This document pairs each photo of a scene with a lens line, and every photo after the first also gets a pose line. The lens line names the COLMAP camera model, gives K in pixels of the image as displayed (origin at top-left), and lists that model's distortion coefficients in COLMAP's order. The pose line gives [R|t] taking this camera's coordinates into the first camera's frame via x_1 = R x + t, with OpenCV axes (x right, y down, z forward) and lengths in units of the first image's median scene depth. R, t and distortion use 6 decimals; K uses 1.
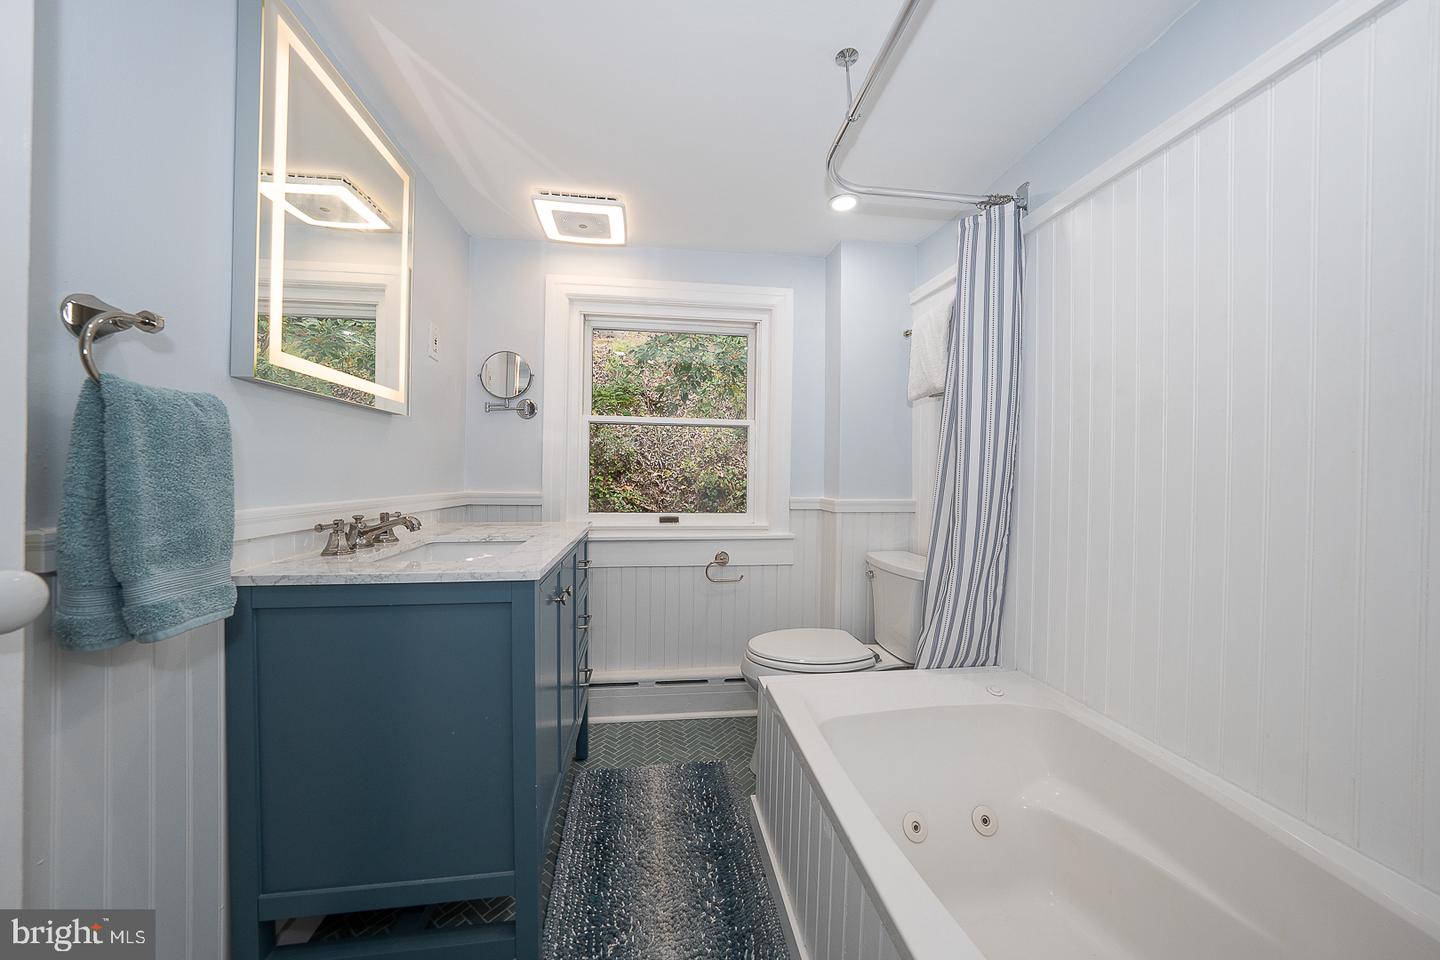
lens RADIAL K [[494.6, 0, 717.3], [0, 494.6, 480.5], [0, 0, 1]] dist [0.000790, 0.000001]
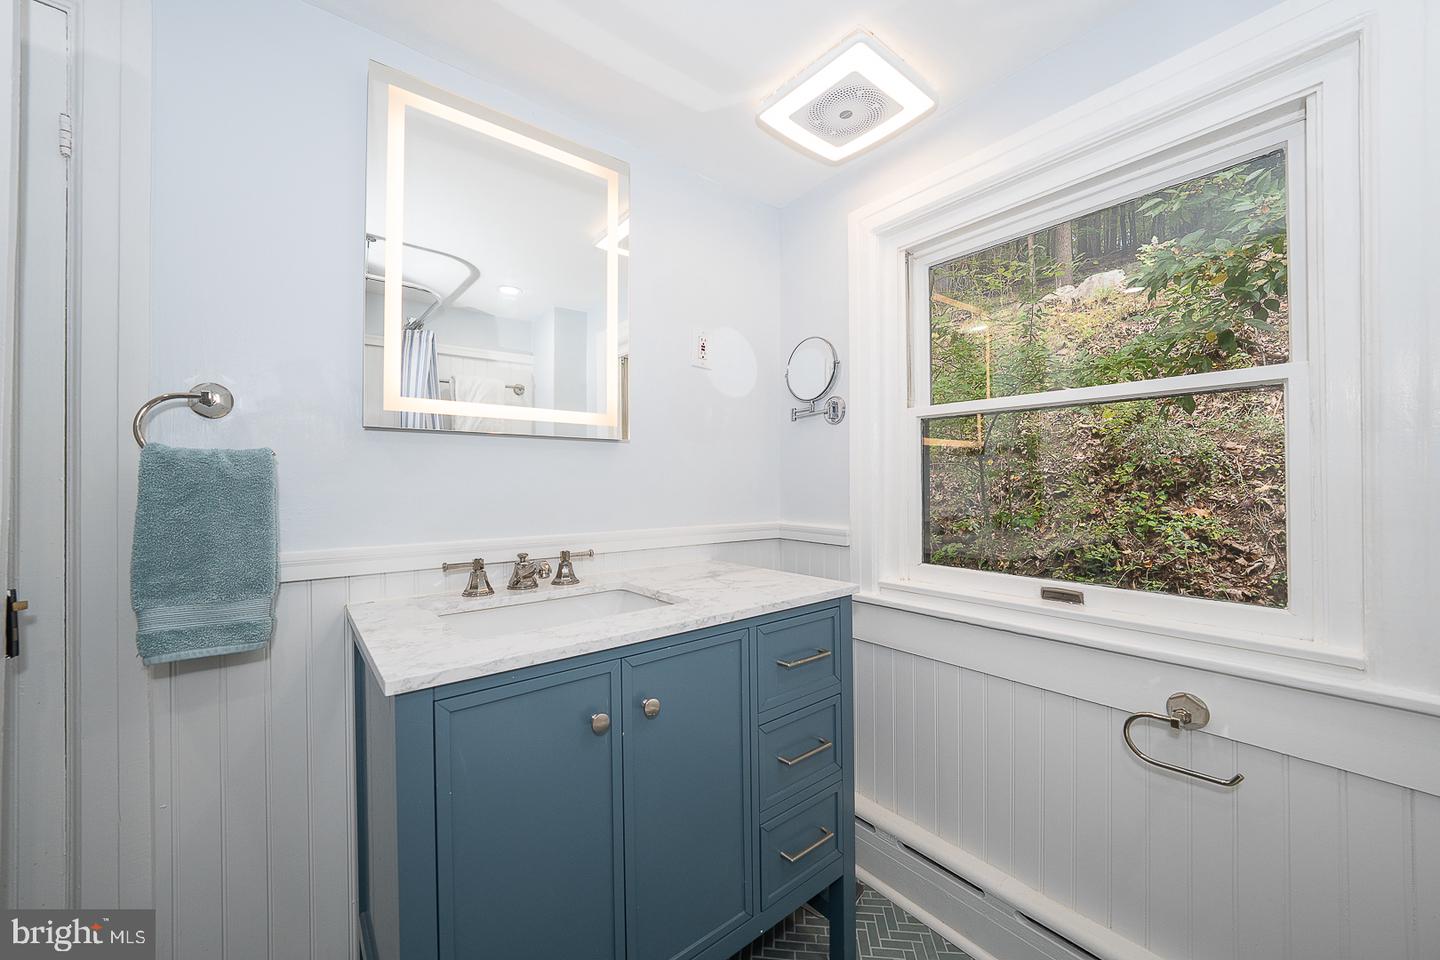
lens RADIAL K [[545.2, 0, 720.4], [0, 545.2, 481.3], [0, 0, 1]] dist [-0.002219, 0.000281]
pose [[0.519073, -0.011522, -0.854652, 0.200411], [-0.000586, 0.999904, -0.013836, -0.029399], [0.854729, 0.007682, 0.519017, 0.430912]]
